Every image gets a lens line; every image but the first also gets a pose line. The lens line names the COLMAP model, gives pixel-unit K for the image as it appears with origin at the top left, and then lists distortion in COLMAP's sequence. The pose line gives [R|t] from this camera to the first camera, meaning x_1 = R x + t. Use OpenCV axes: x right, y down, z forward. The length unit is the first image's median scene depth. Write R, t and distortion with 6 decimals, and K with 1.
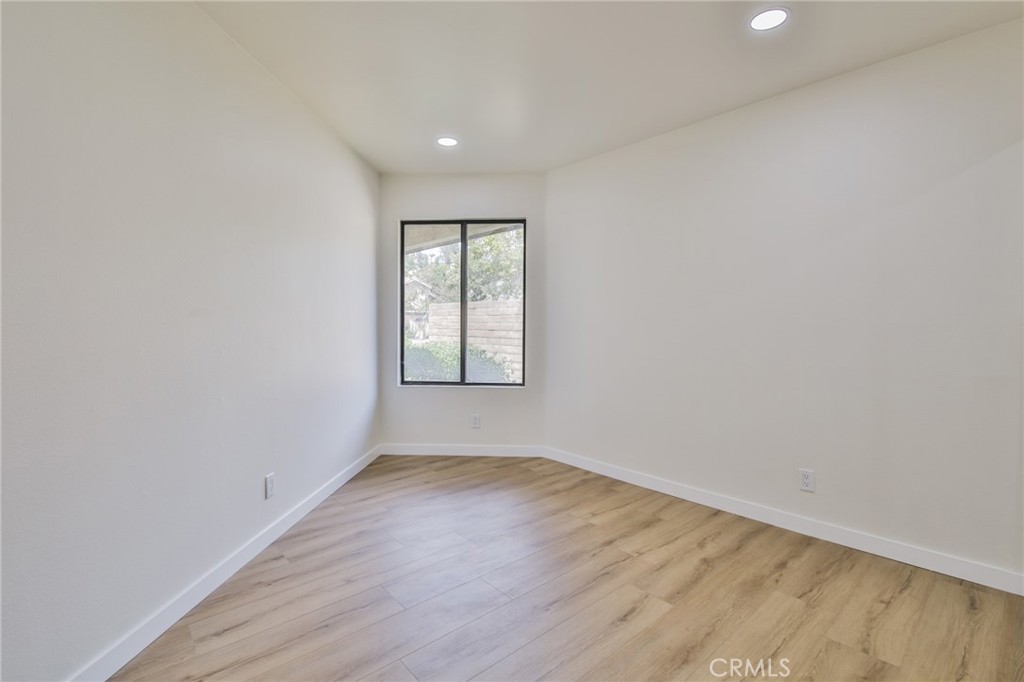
lens RADIAL K [[467.7, 0, 513.5], [0, 467.7, 335.1], [0, 0, 1]] dist [-0.003550, -0.009642]
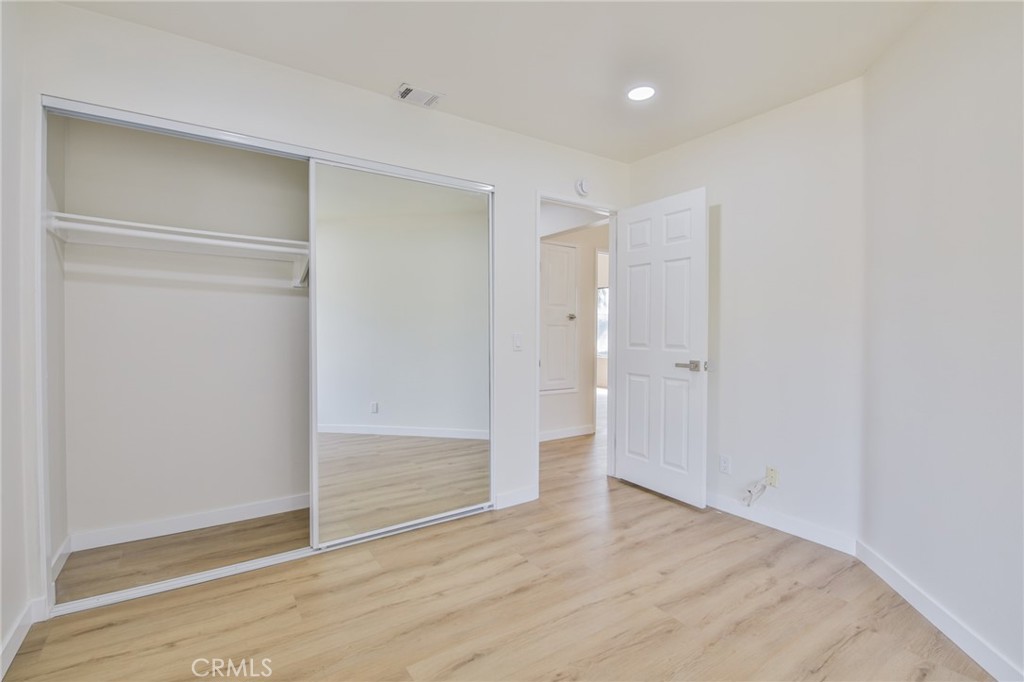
lens RADIAL K [[467.7, 0, 513.5], [0, 467.7, 335.1], [0, 0, 1]] dist [-0.003550, -0.009642]
pose [[-0.992139, -0.006425, 0.124980, 0.057910], [-0.002794, 0.999570, 0.029205, -0.040176], [-0.125113, 0.028626, -0.991729, 1.929568]]
